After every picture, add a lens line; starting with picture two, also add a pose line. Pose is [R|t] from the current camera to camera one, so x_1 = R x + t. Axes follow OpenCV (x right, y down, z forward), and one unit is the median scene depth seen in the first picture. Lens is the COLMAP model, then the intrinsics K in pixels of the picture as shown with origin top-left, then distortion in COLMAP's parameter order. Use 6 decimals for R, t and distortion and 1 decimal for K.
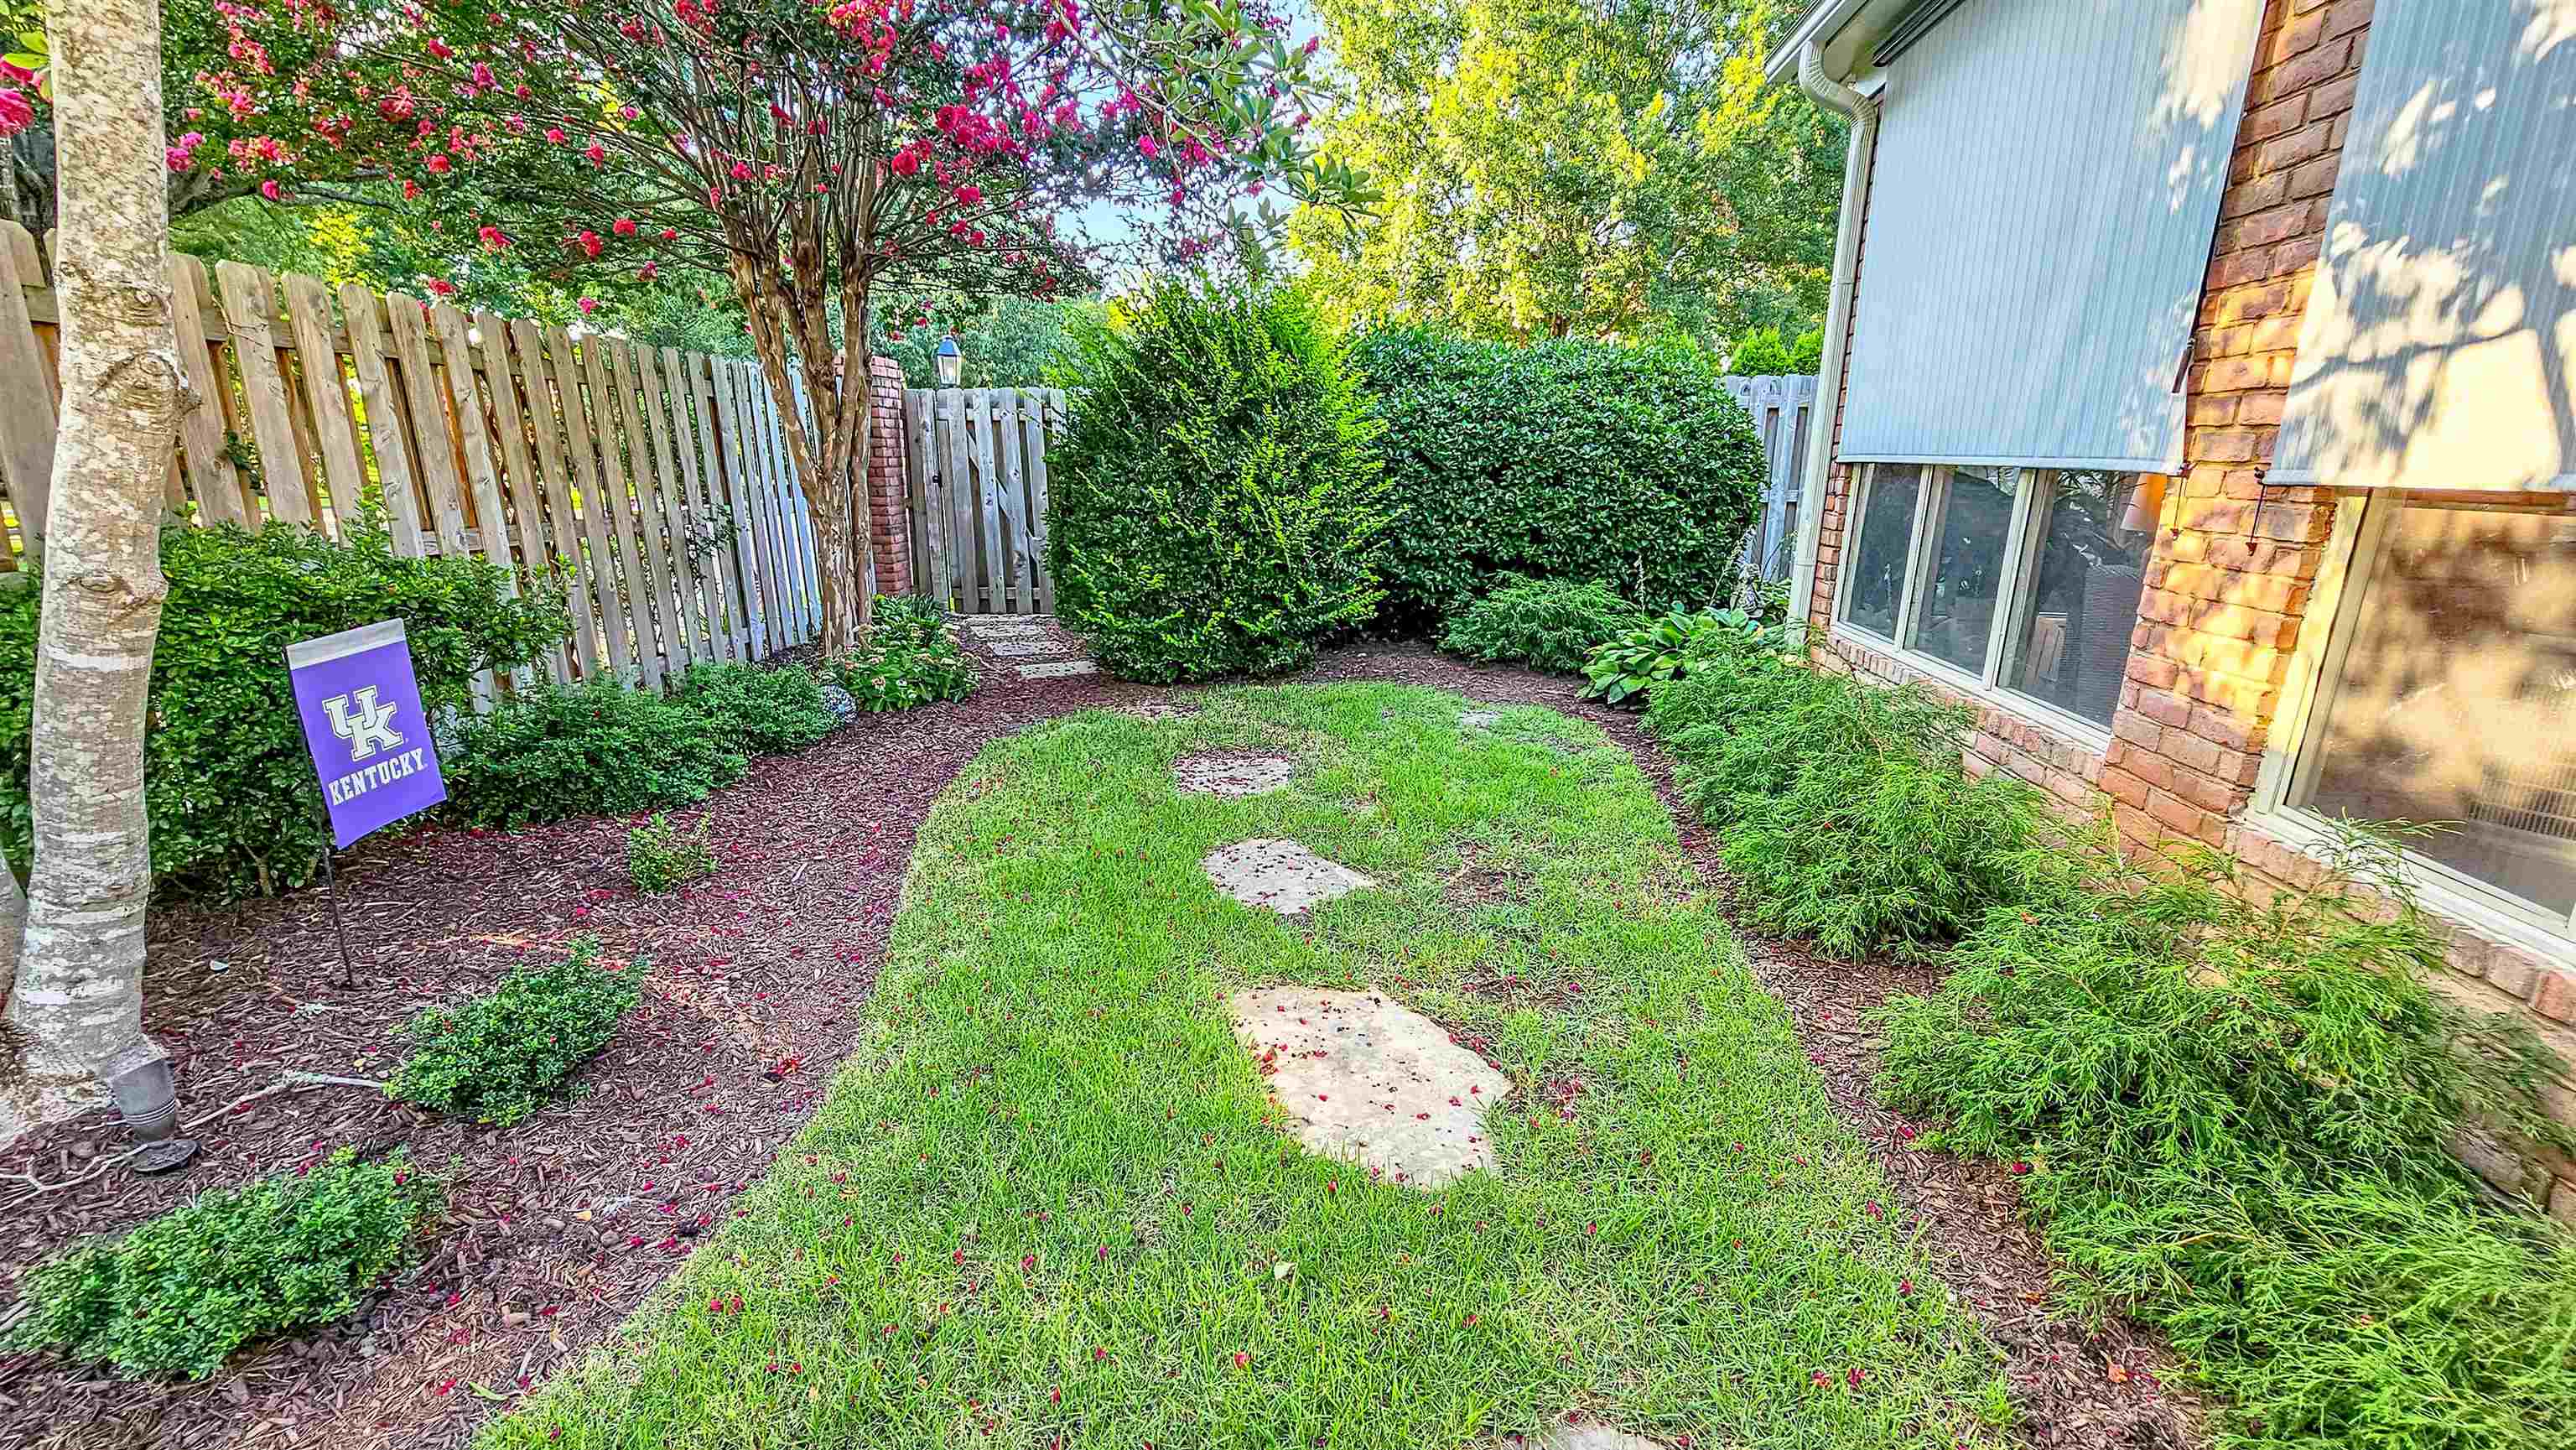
lens RADIAL K [[1057.7, 0, 1288.1], [0, 1057.7, 730.8], [0, 0, 1]] dist [0.006264, -0.000792]
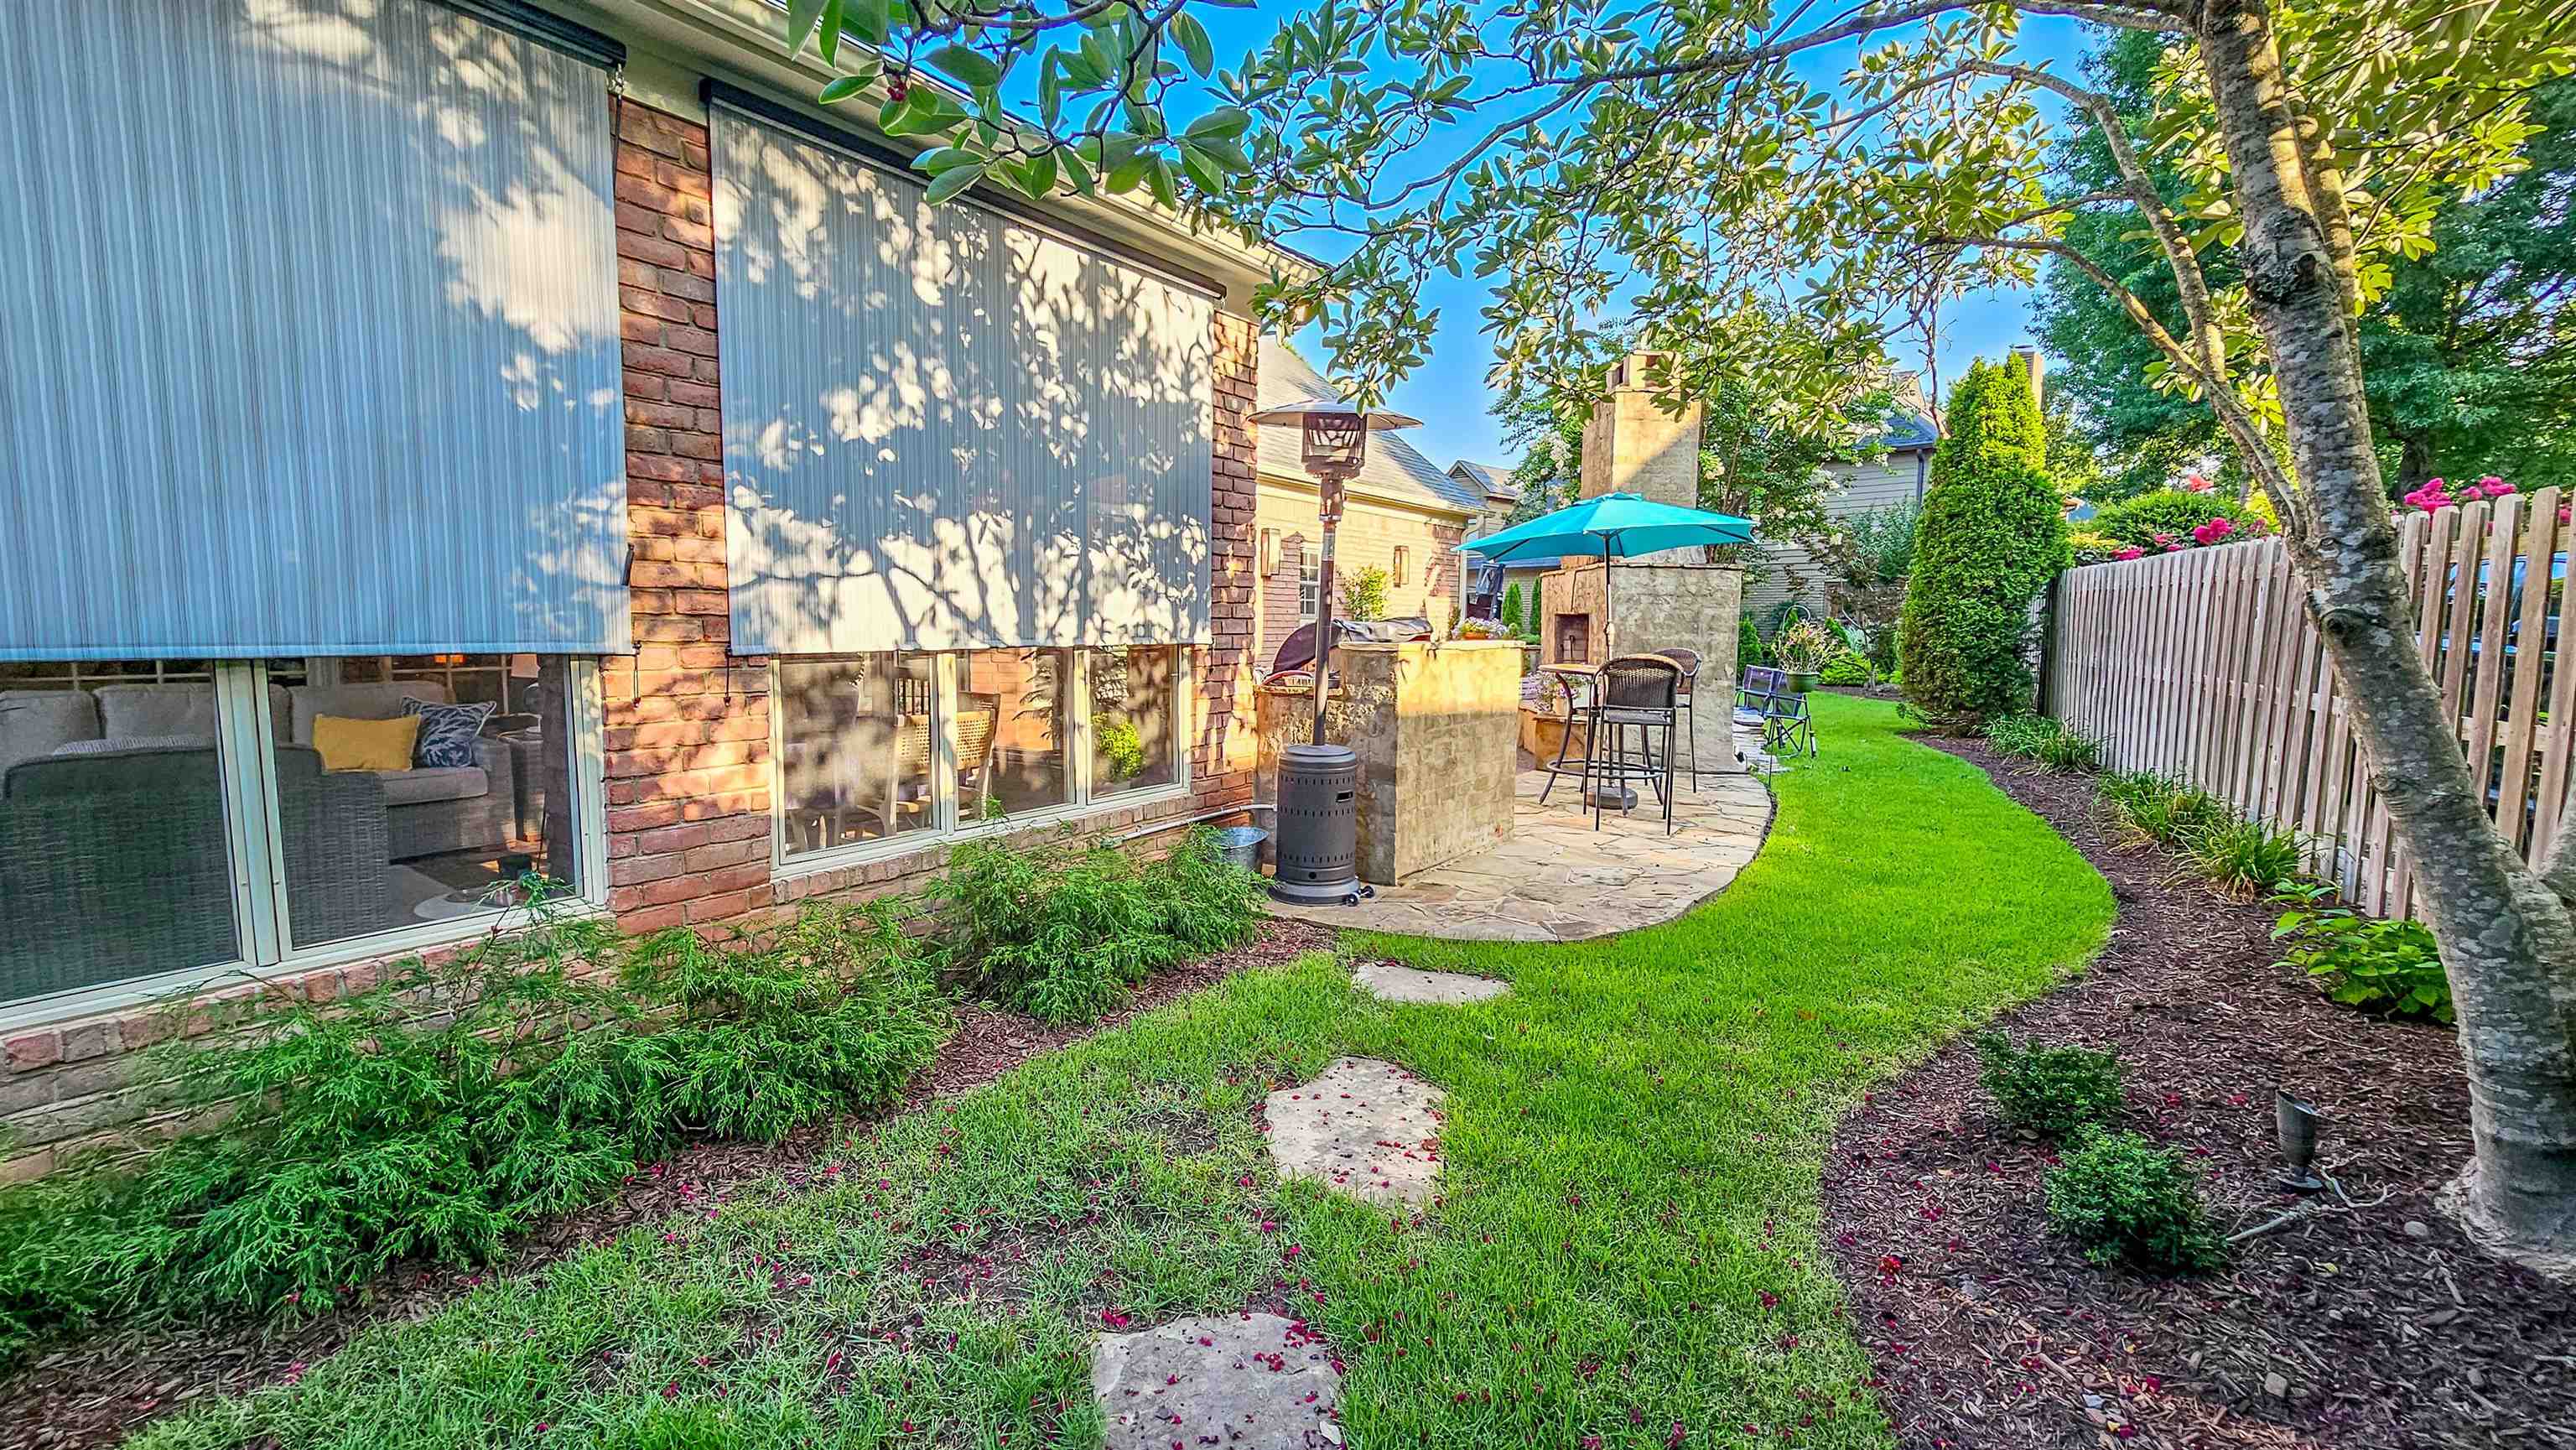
lens RADIAL K [[1057.7, 0, 1289.4], [0, 1057.7, 726.5], [0, 0, 1]] dist [0.006264, -0.000792]
pose [[-0.894250, -0.058348, 0.443748, -0.414878], [0.104199, 0.937081, 0.333199, -0.593897], [-0.435270, 0.344201, -0.831905, 2.092342]]
